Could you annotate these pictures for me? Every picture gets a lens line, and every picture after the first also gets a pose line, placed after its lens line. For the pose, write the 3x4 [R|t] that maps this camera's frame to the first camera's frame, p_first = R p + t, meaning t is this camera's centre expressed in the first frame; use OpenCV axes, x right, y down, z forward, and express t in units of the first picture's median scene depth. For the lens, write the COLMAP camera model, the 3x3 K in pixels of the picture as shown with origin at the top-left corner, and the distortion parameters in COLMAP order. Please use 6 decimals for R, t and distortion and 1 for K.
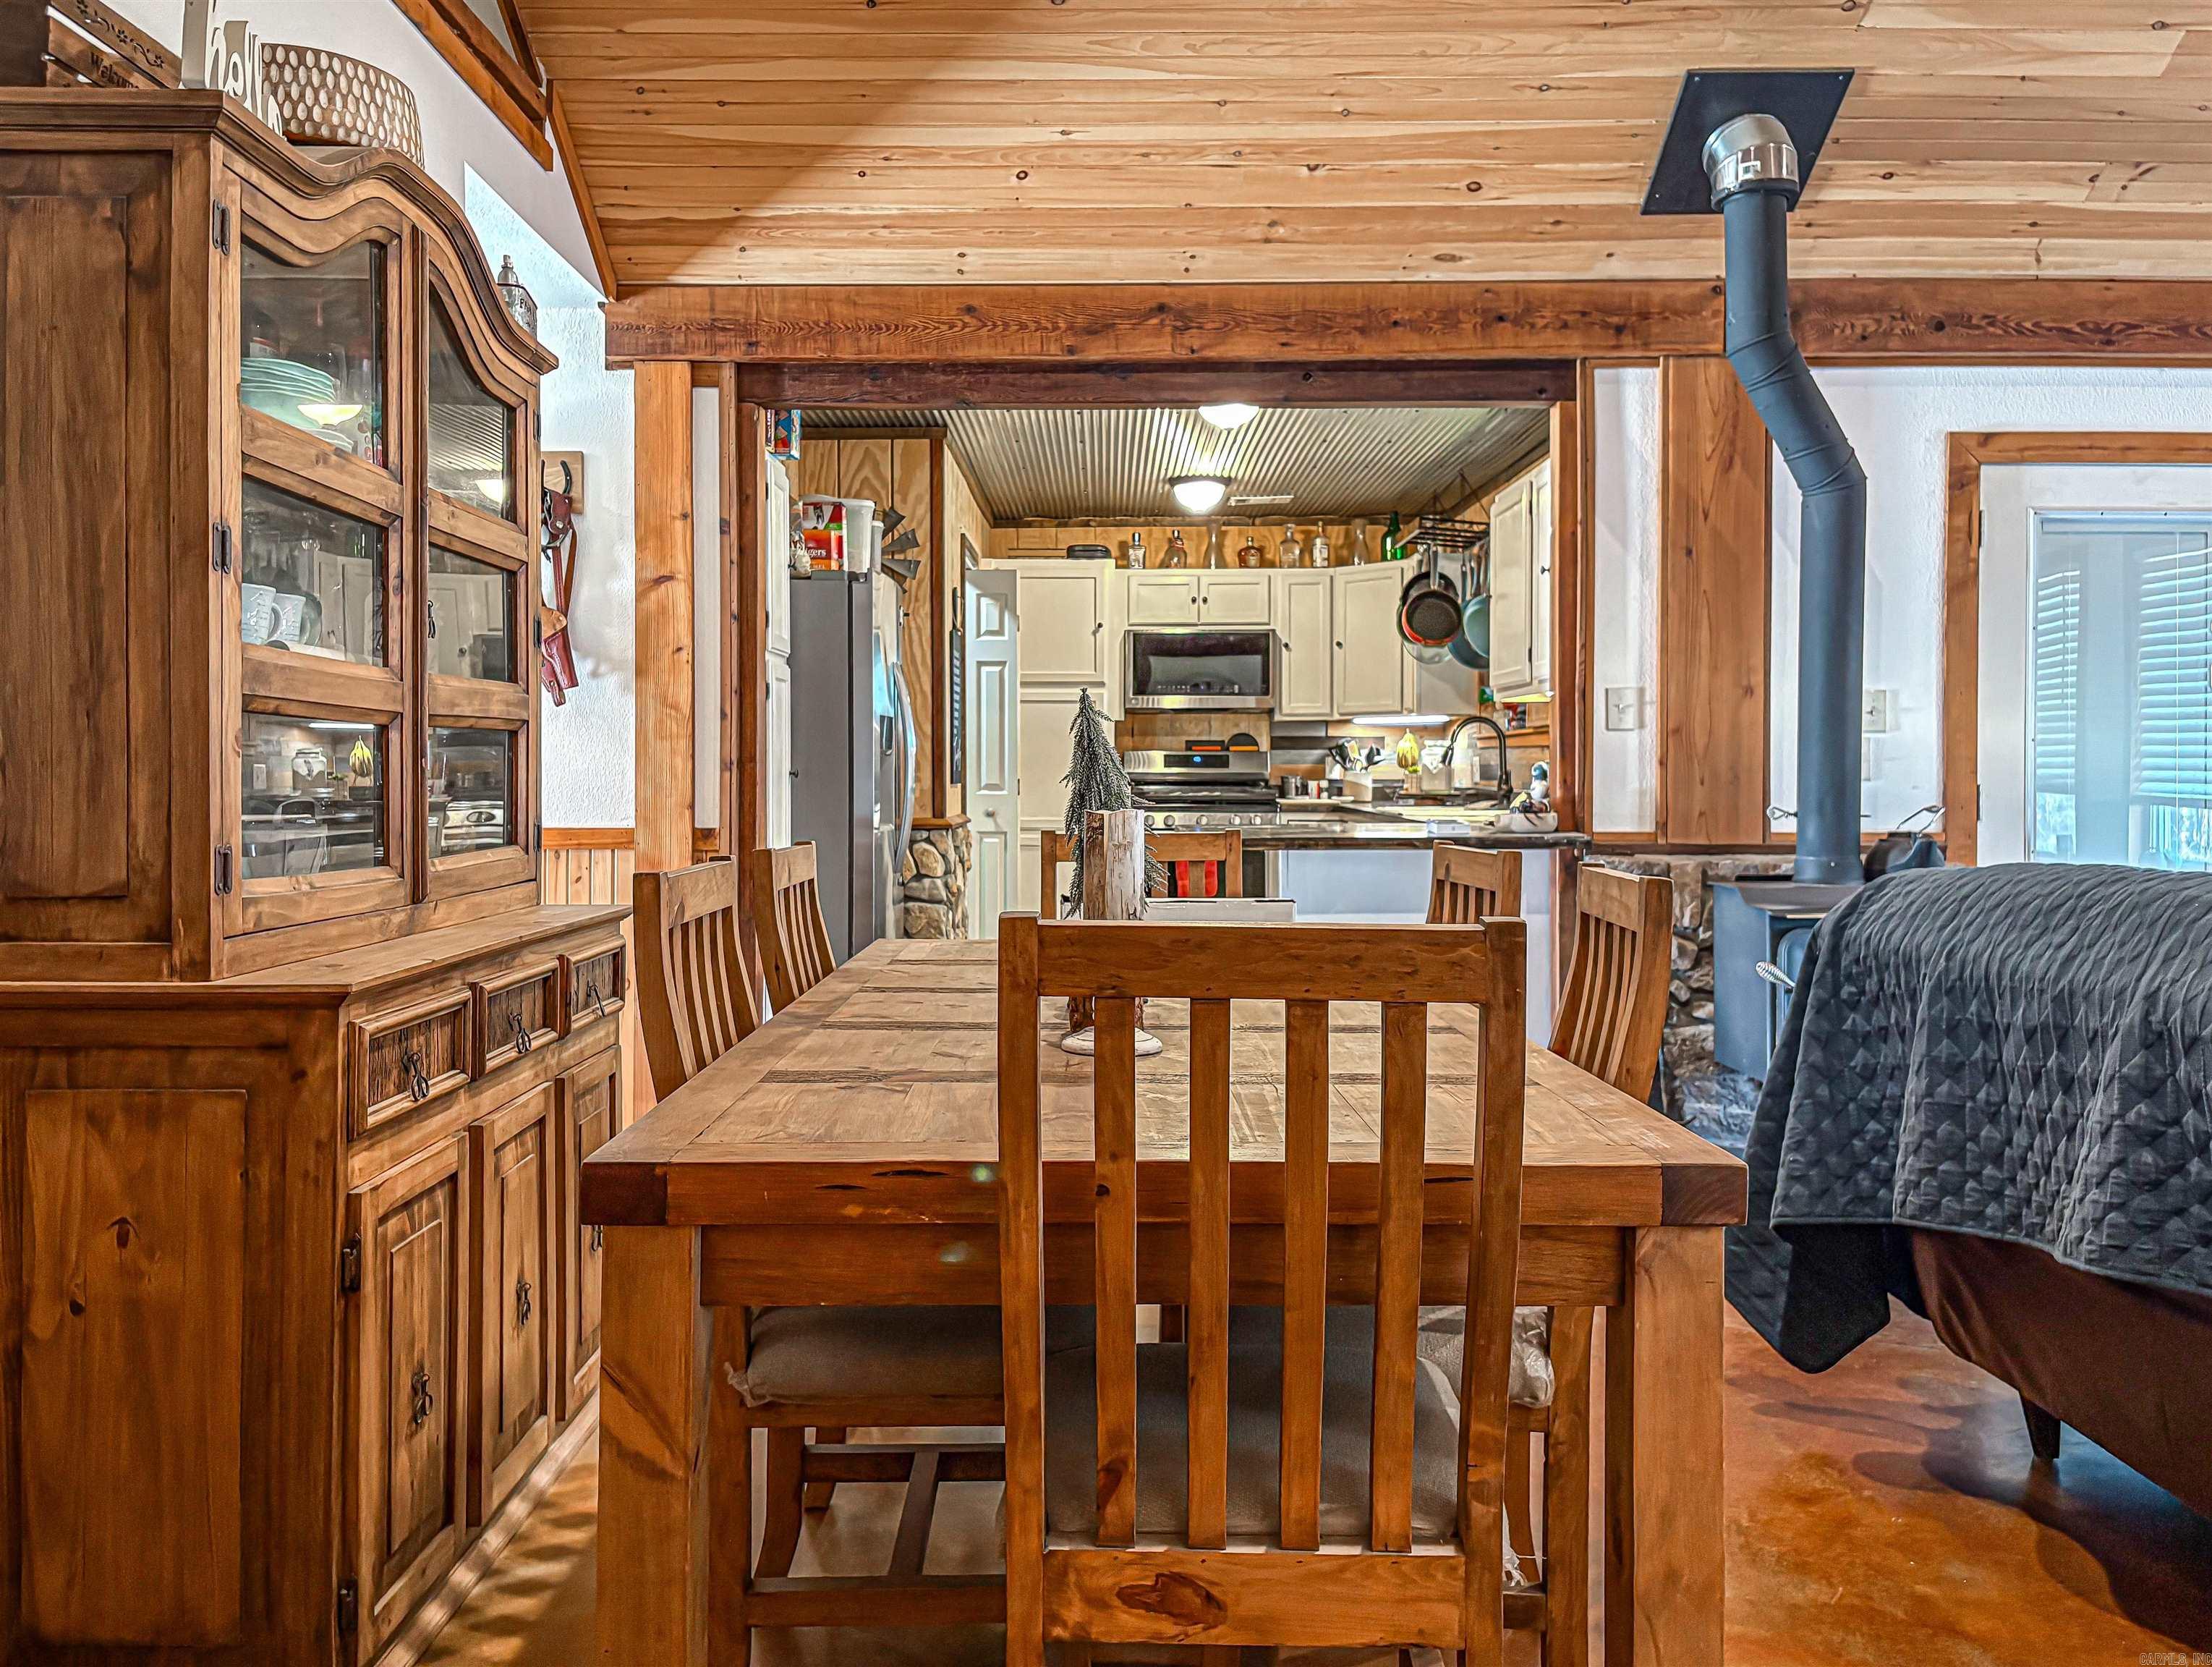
lens RADIAL K [[1701.2, 0, 1108.6], [0, 1701.2, 821.2], [0, 0, 1]] dist [0.005825, -0.008080]
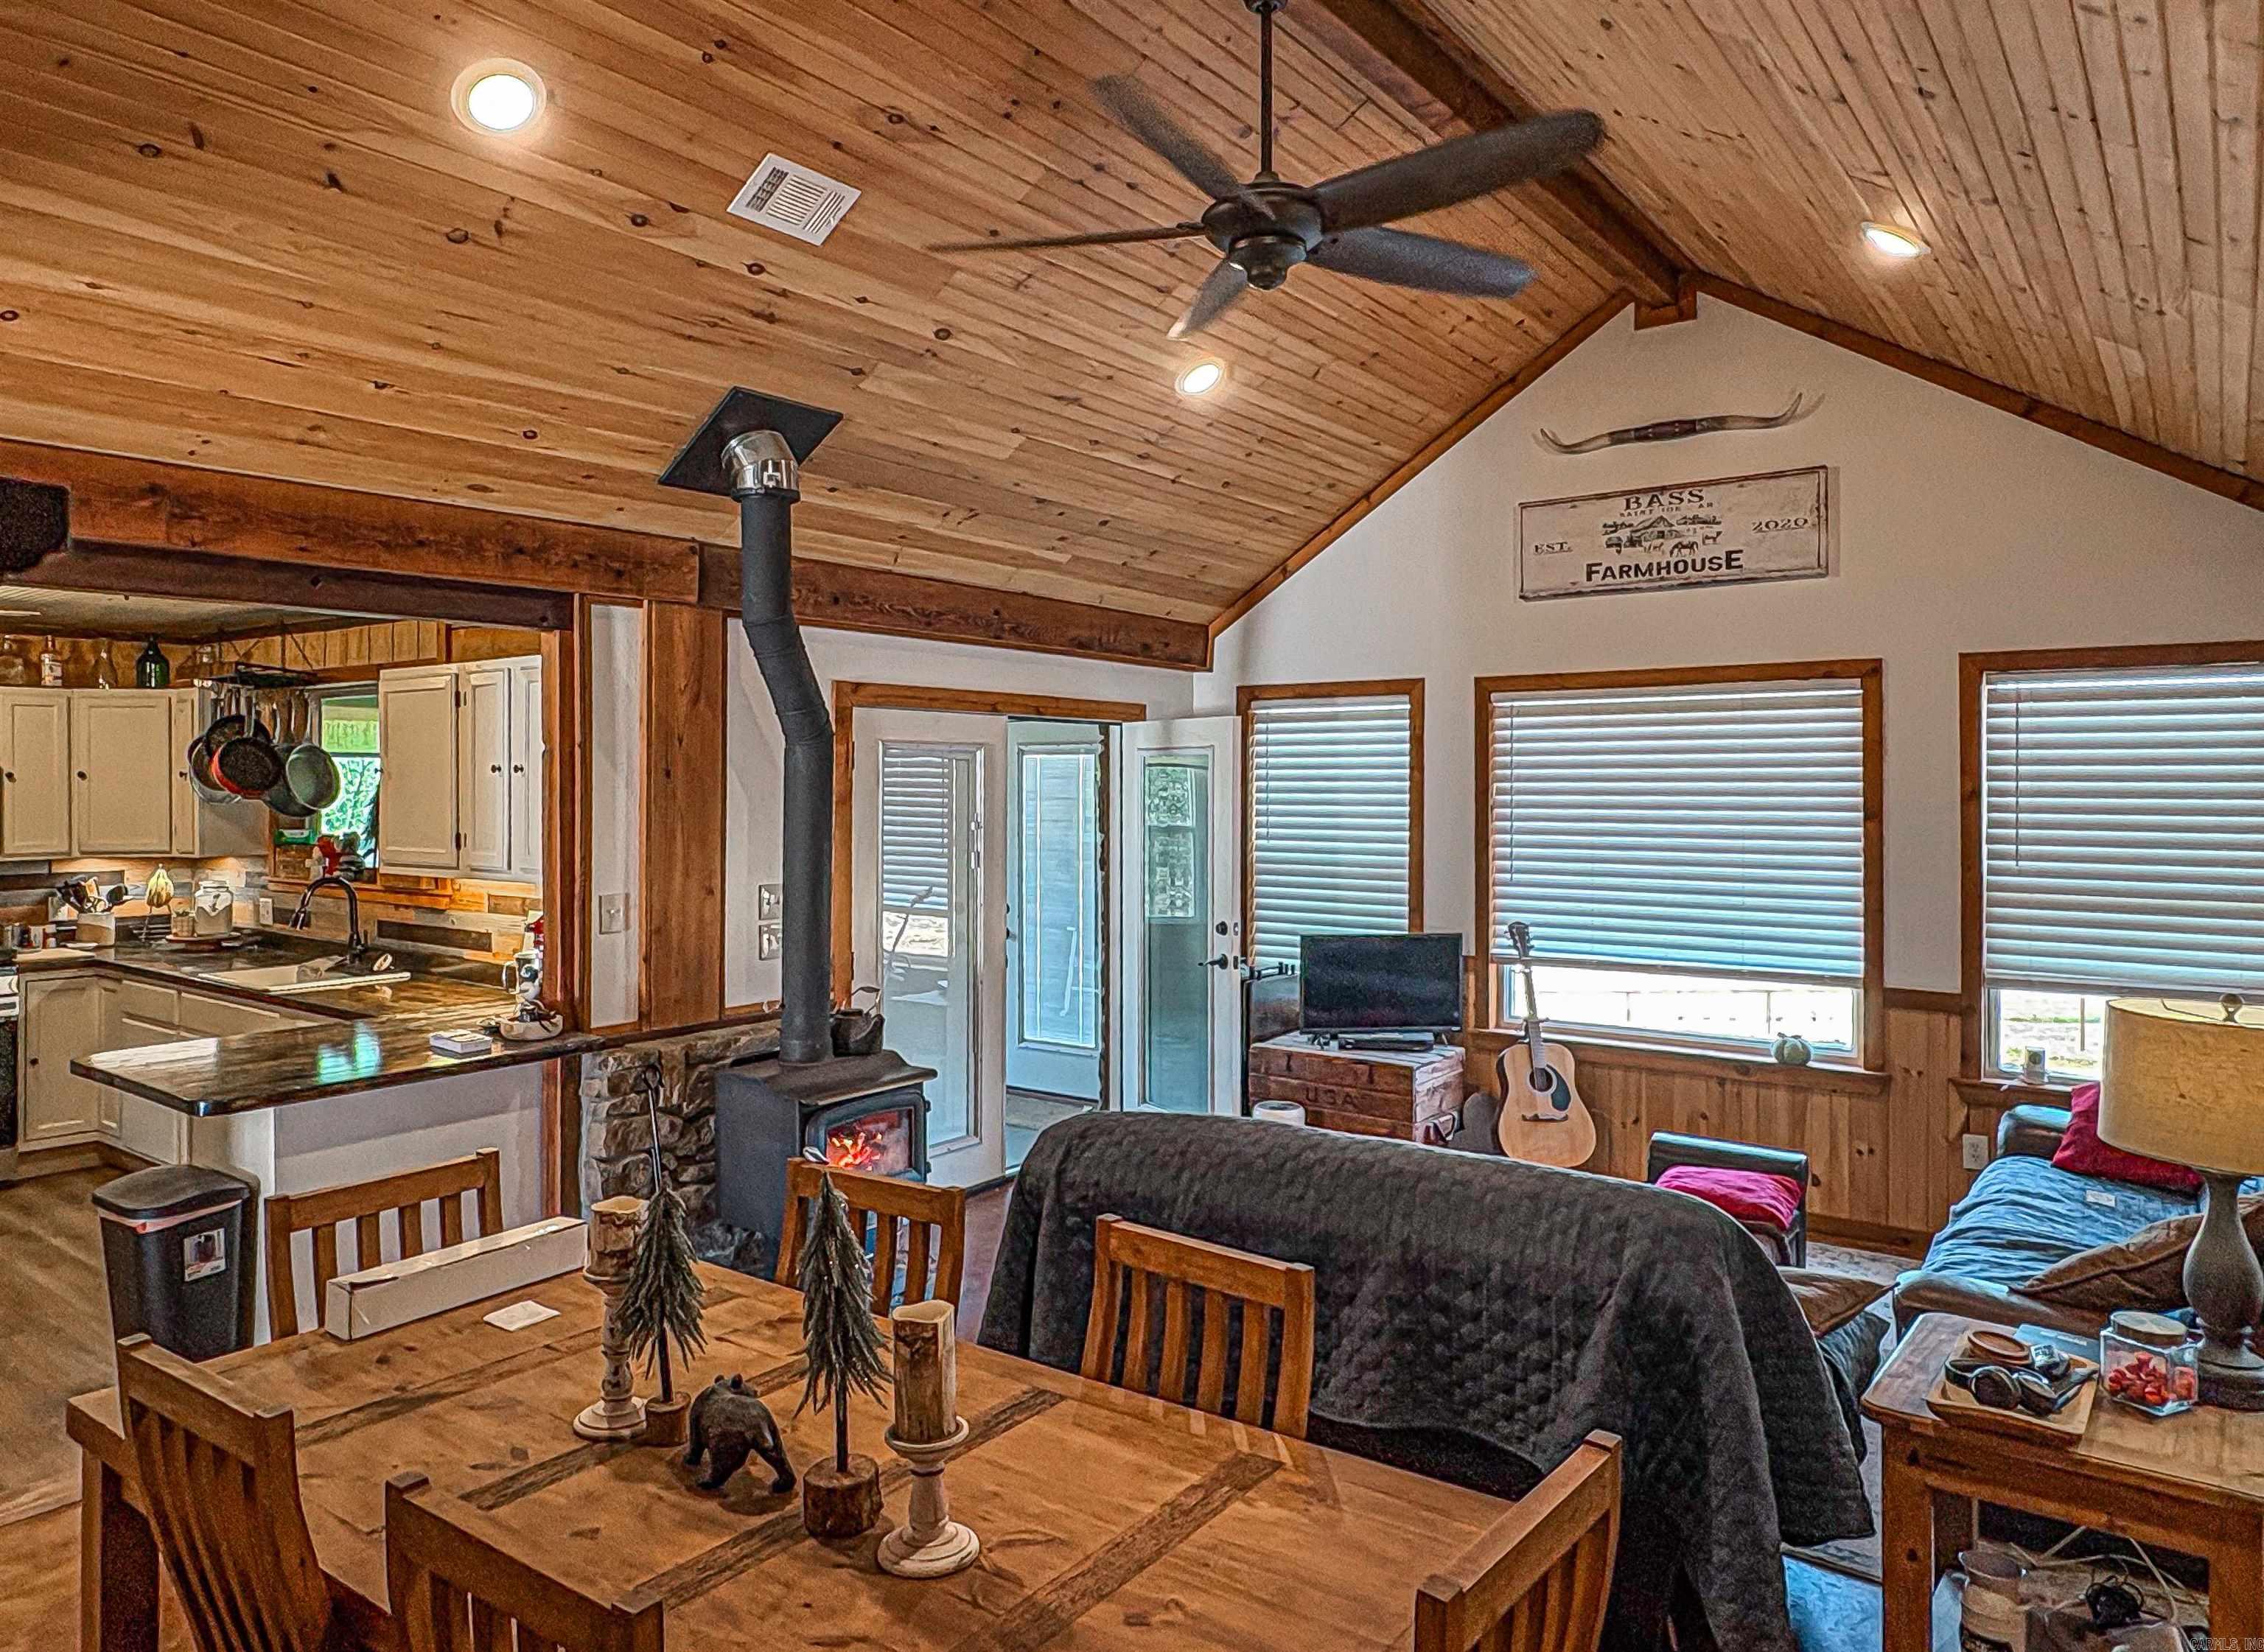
lens RADIAL K [[1473.3, 0, 1133.5], [0, 1473.3, 814.8], [0, 0, 1]] dist [-0.009177, -0.001979]
pose [[0.596411, -0.014215, 0.802554, -0.264673], [0.019943, 0.999797, 0.002888, -0.128595], [-0.802432, 0.014283, 0.596573, 0.167331]]
